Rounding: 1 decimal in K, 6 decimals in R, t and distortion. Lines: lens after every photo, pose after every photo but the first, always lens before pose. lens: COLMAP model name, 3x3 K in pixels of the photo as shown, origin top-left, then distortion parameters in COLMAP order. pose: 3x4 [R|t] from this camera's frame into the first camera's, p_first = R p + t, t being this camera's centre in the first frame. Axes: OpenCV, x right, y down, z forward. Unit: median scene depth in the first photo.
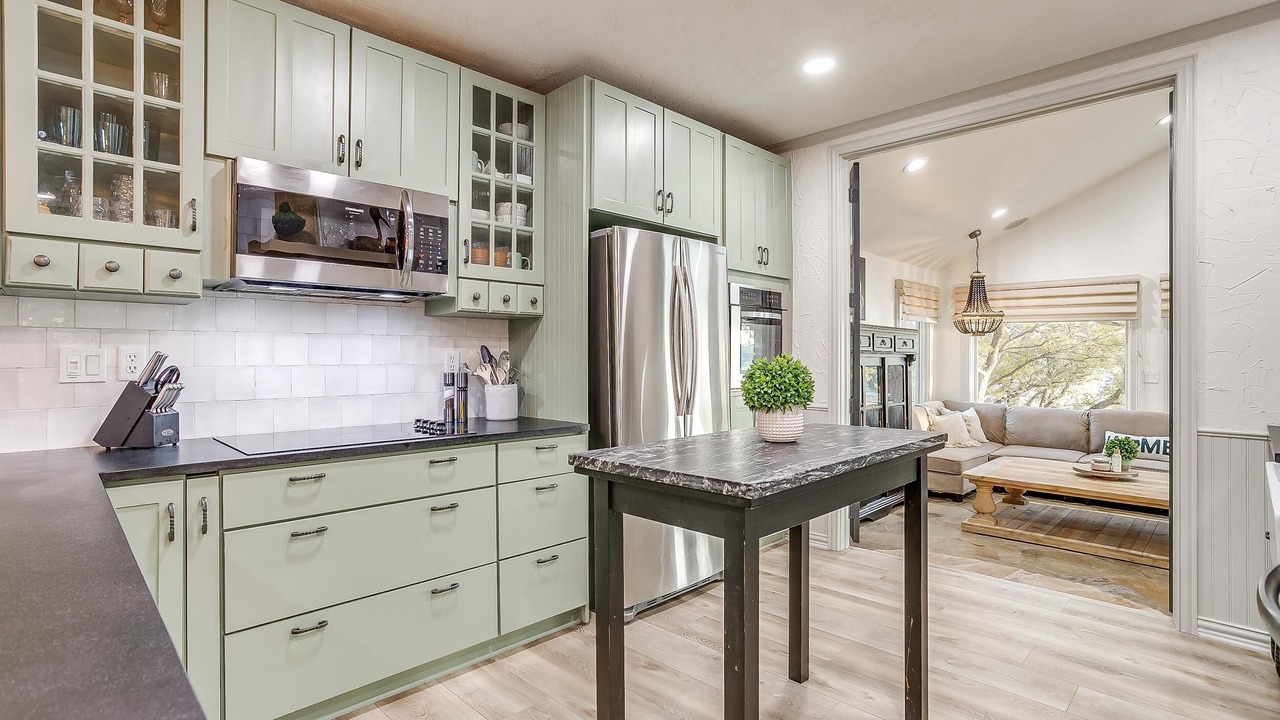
lens RADIAL K [[619.0, 0, 626.9], [0, 619.0, 355.5], [0, 0, 1]] dist [-0.039541, 0.019486]
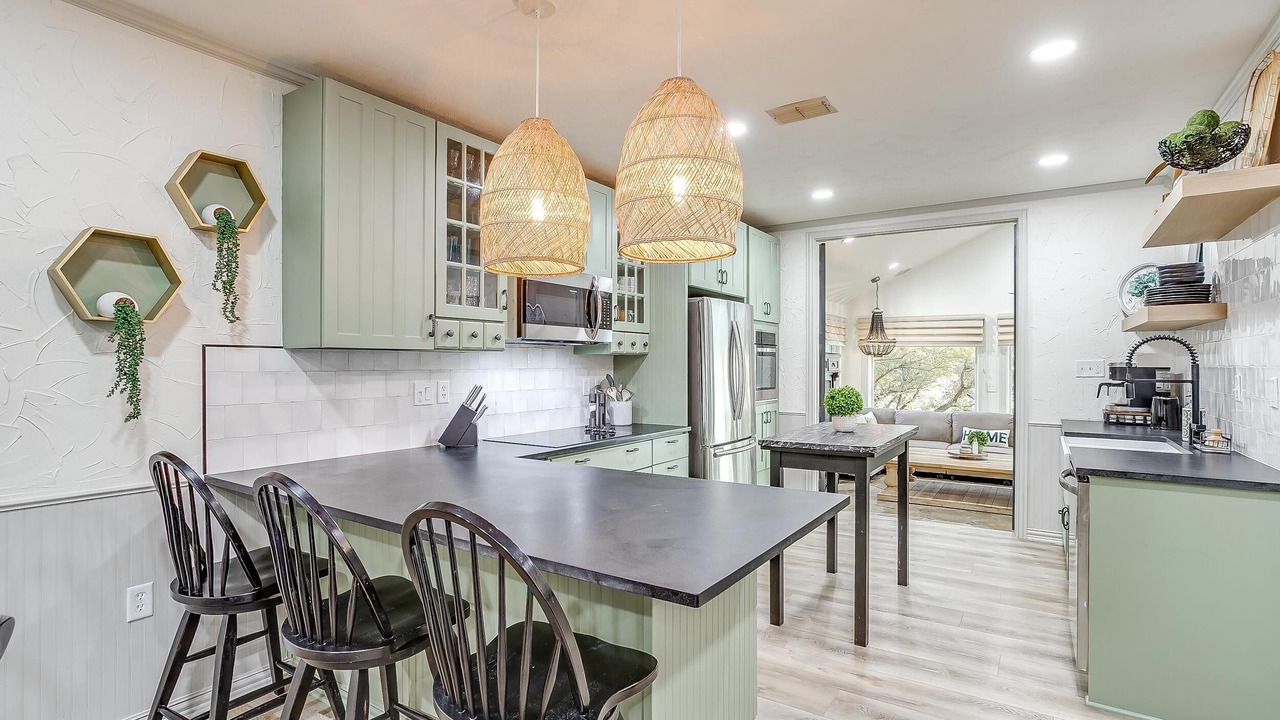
lens RADIAL K [[619.0, 0, 632.8], [0, 619.0, 366.9], [0, 0, 1]] dist [-0.039541, 0.019486]
pose [[0.979569, 0.000091, 0.201108, -0.359274], [-0.001552, 0.999974, 0.007108, -0.033484], [-0.201102, -0.007275, 0.979543, -0.335247]]
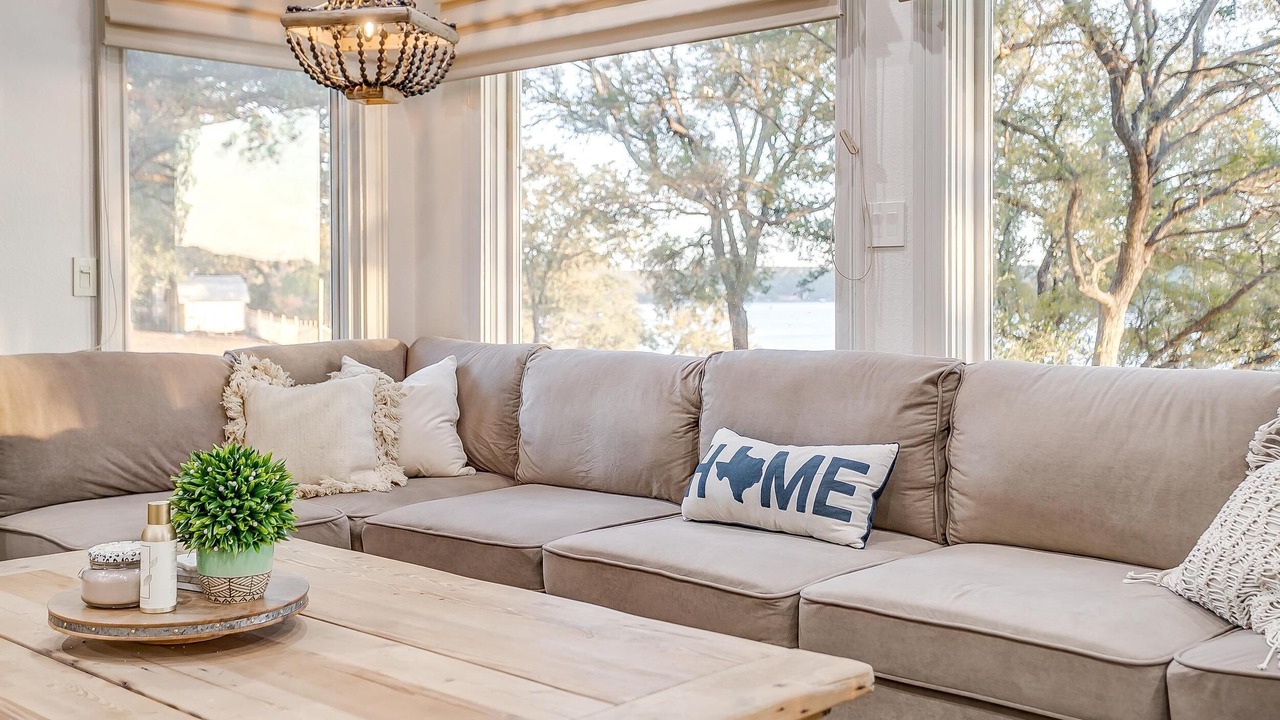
lens RADIAL K [[1336.8, 0, 643.5], [0, 1336.8, 357.5], [0, 0, 1]] dist [-0.013471, 0.000000]
pose [[0.998602, -0.016953, 0.050068, 1.130334], [0.014537, 0.998731, 0.048215, 0.099109], [-0.050822, -0.047420, 0.997581, 0.637815]]
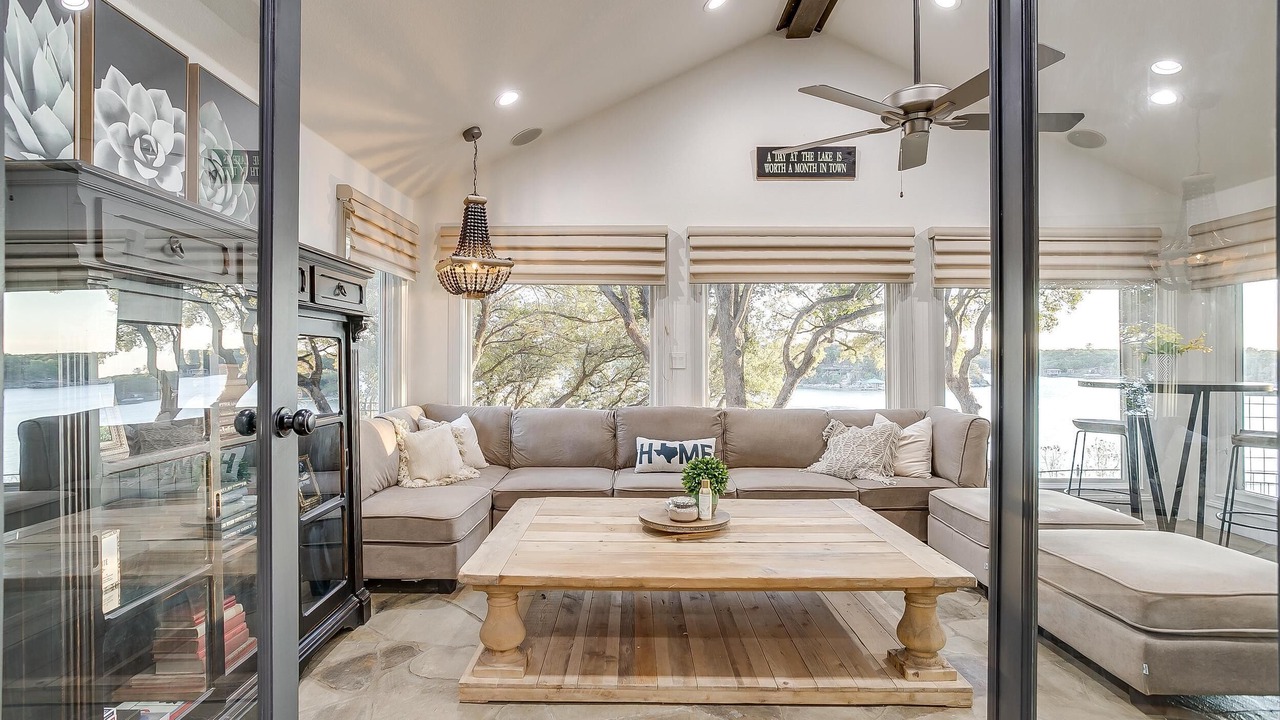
lens RADIAL K [[619.0, 0, 626.3], [0, 619.0, 358.9], [0, 0, 1]] dist [-0.039541, 0.019486]
pose [[0.706607, -0.003229, 0.707599, 0.408941], [0.000616, 0.999992, 0.003948, 0.045462], [-0.707606, -0.002354, 0.706603, 0.768040]]
